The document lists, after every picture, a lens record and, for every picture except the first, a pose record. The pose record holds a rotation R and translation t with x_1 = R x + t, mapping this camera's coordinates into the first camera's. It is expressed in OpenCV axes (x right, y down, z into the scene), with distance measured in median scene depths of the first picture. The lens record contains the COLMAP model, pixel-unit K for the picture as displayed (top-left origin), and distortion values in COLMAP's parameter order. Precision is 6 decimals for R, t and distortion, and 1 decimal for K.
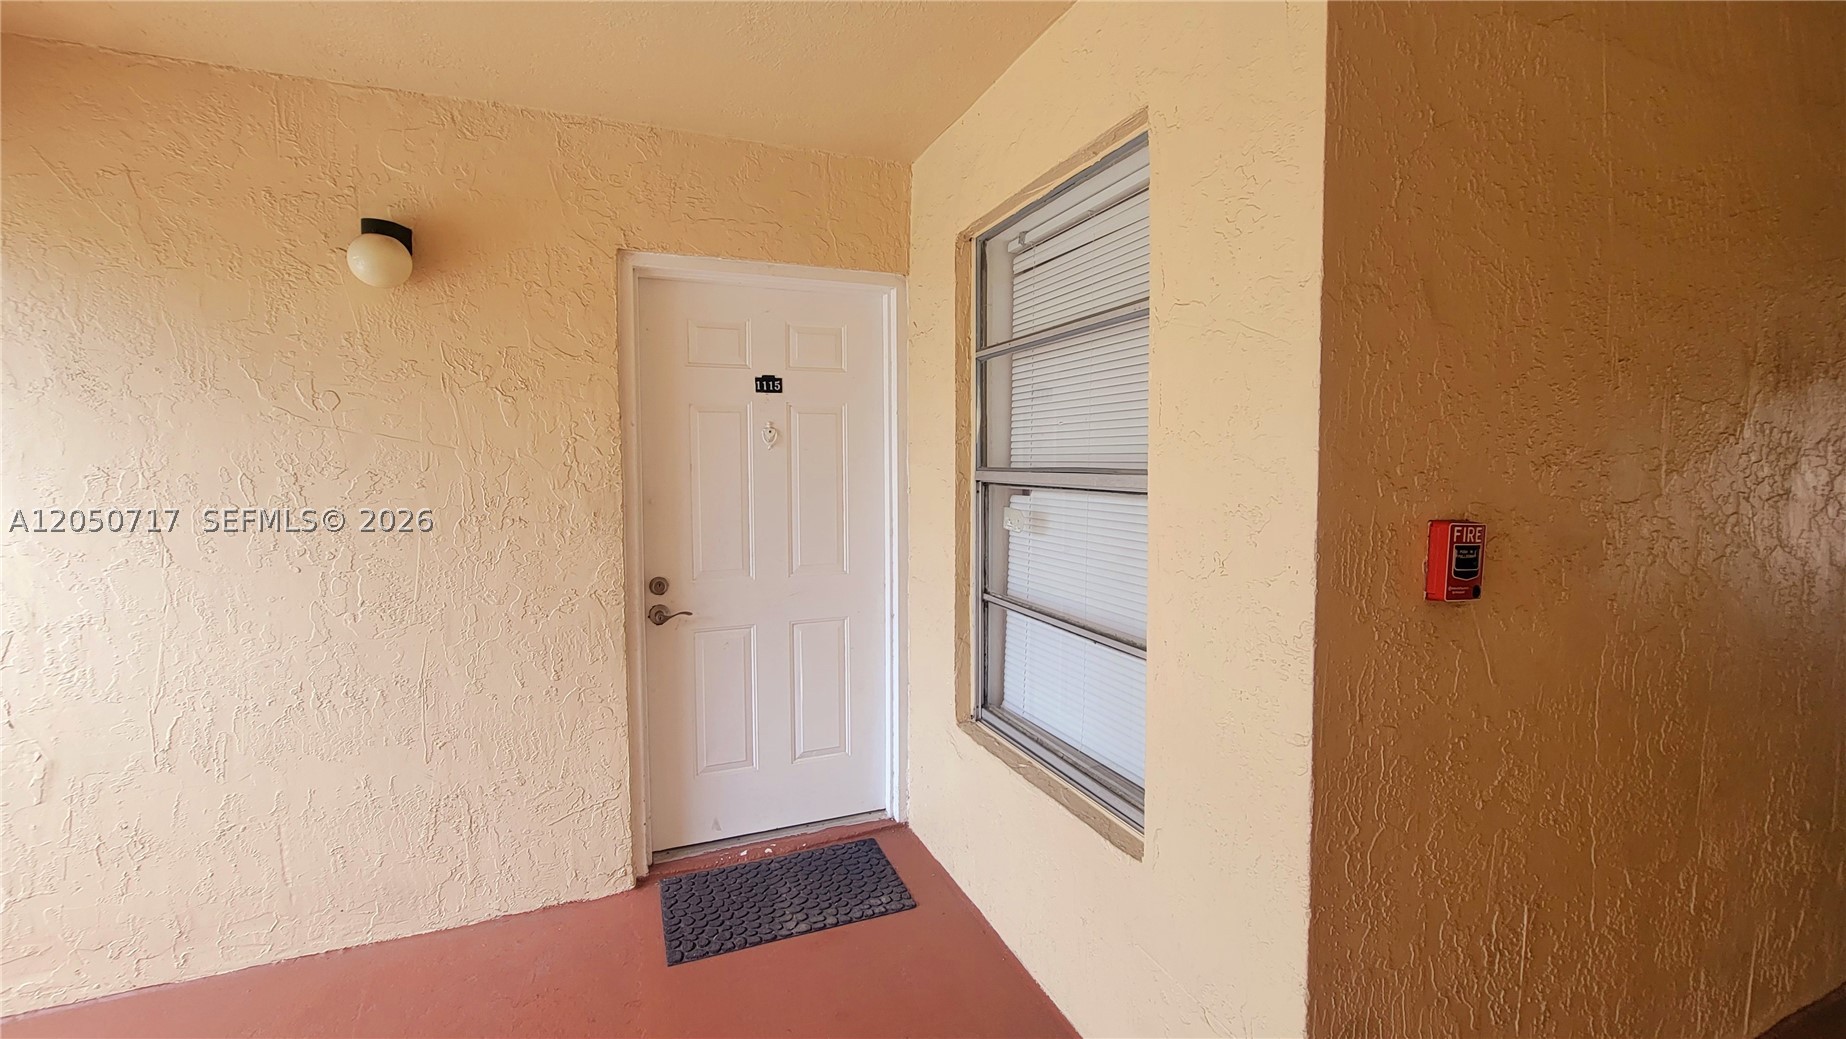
lens RADIAL K [[752.2, 0, 919.0], [0, 752.2, 502.3], [0, 0, 1]] dist [-0.002783, 0.000292]
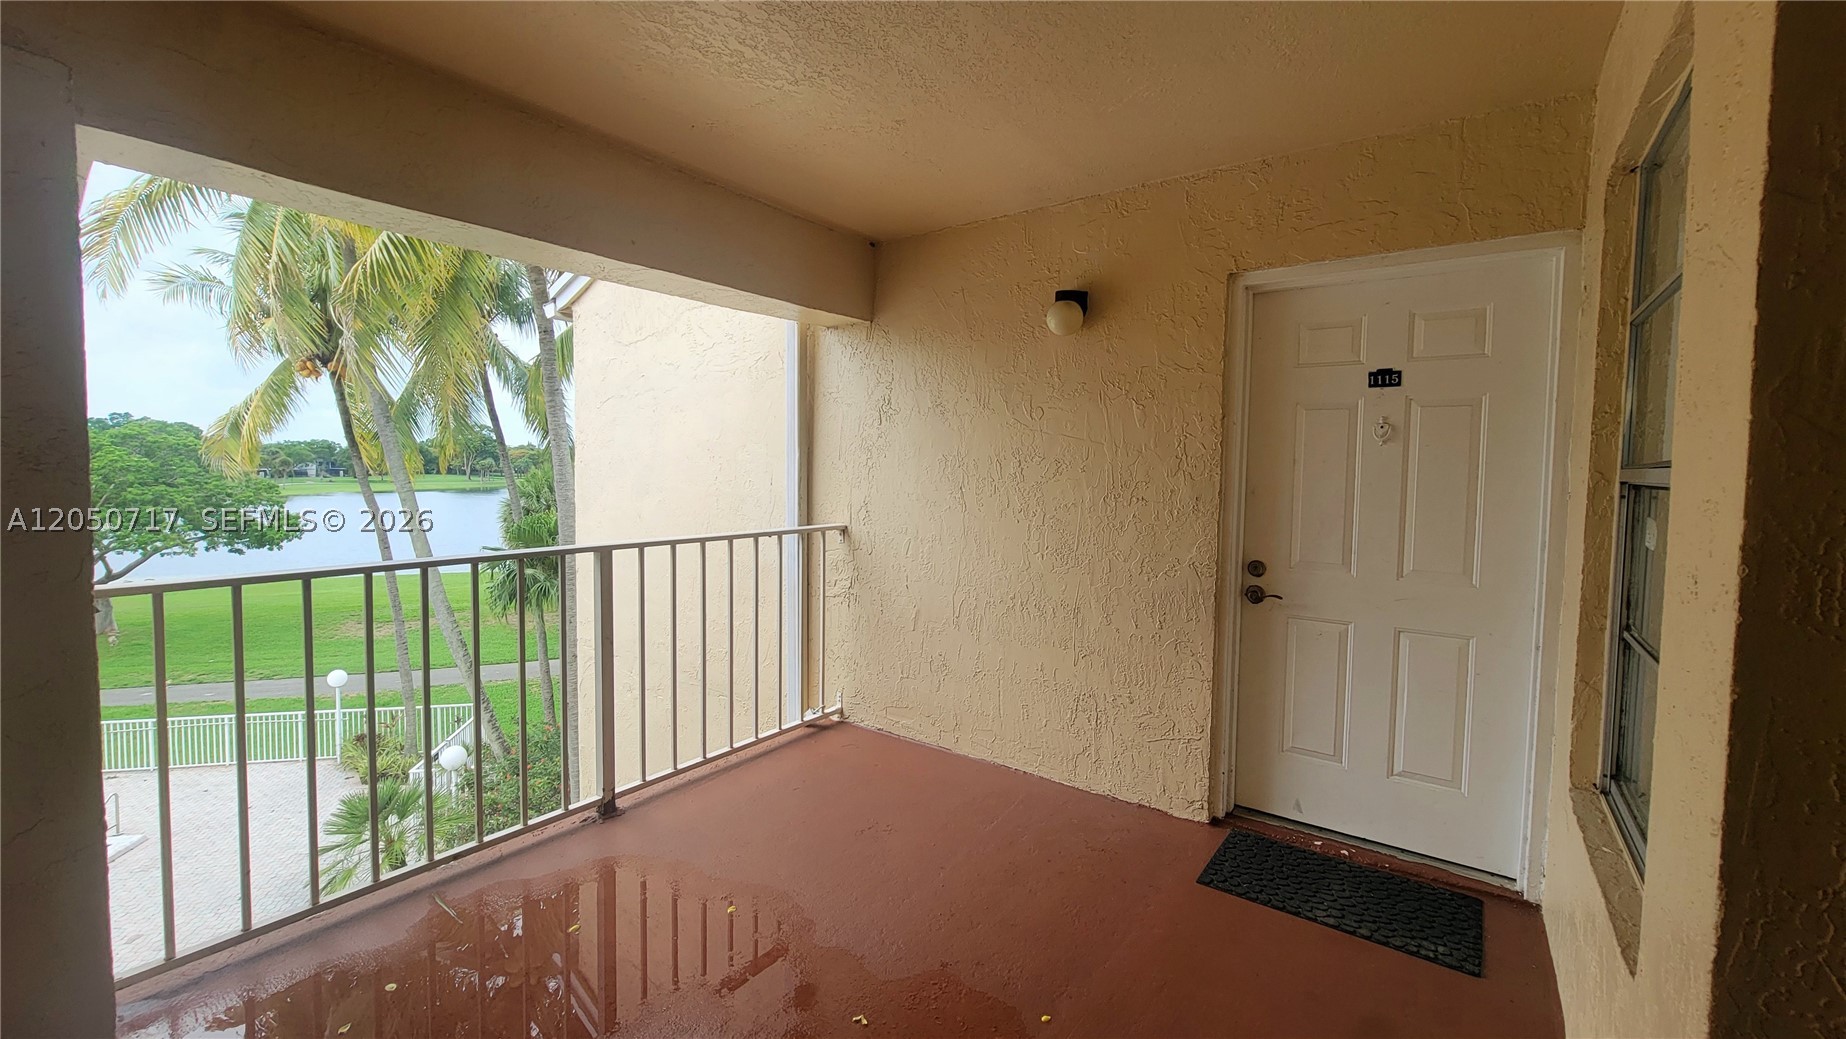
lens RADIAL K [[752.2, 0, 919.0], [0, 752.2, 502.3], [0, 0, 1]] dist [-0.002783, 0.000292]
pose [[0.528939, 0.057382, -0.846718, 0.348104], [-0.067658, 0.997387, 0.025327, 0.020805], [0.845958, 0.043890, 0.531439, -0.016722]]
